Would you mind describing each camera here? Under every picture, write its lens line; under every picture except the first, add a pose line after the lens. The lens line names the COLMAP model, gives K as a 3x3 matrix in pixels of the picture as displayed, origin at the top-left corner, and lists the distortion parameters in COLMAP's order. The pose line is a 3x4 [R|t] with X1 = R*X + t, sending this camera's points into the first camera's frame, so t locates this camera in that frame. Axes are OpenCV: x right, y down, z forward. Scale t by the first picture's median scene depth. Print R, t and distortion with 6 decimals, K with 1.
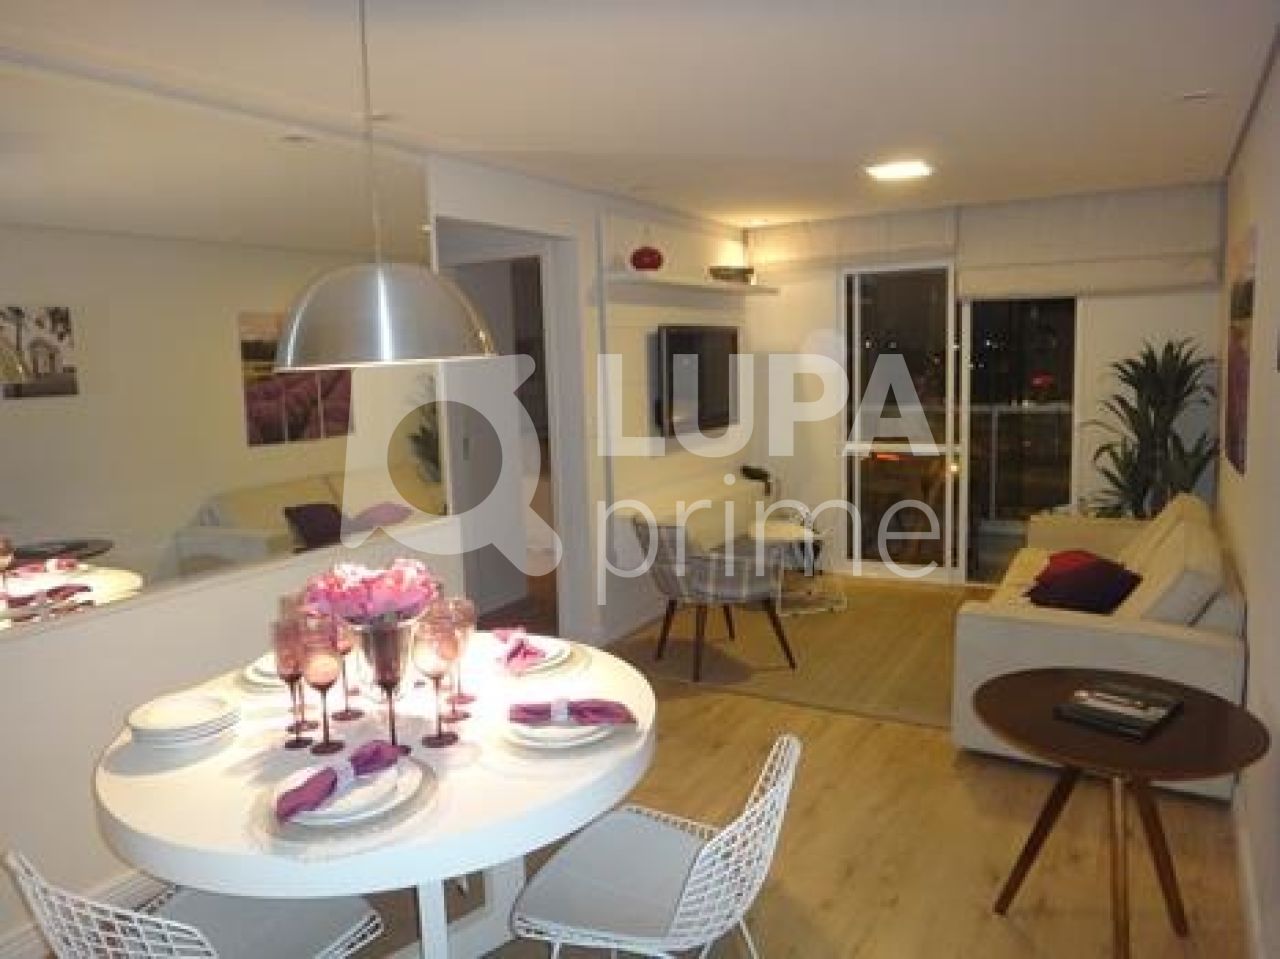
lens RADIAL K [[923.4, 0, 637.8], [0, 923.4, 464.3], [0, 0, 1]] dist [-0.005865, -0.000801]
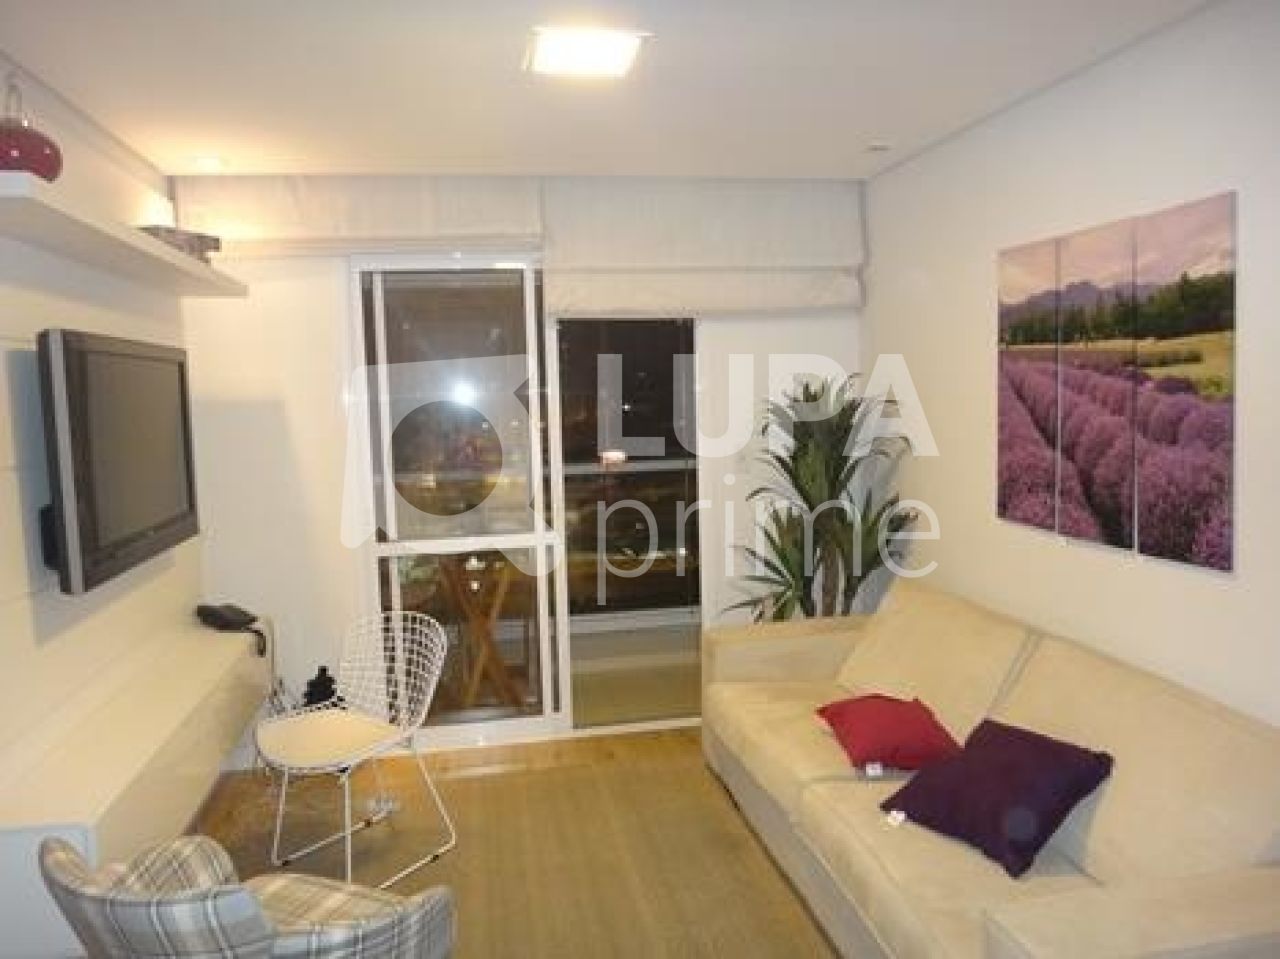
lens RADIAL K [[923.4, 0, 637.8], [0, 923.4, 464.3], [0, 0, 1]] dist [-0.005865, -0.000801]
pose [[0.763892, -0.050206, 0.643388, -0.037610], [0.088624, 0.995685, -0.027526, -0.048460], [-0.639230, 0.078047, 0.765045, 0.460888]]
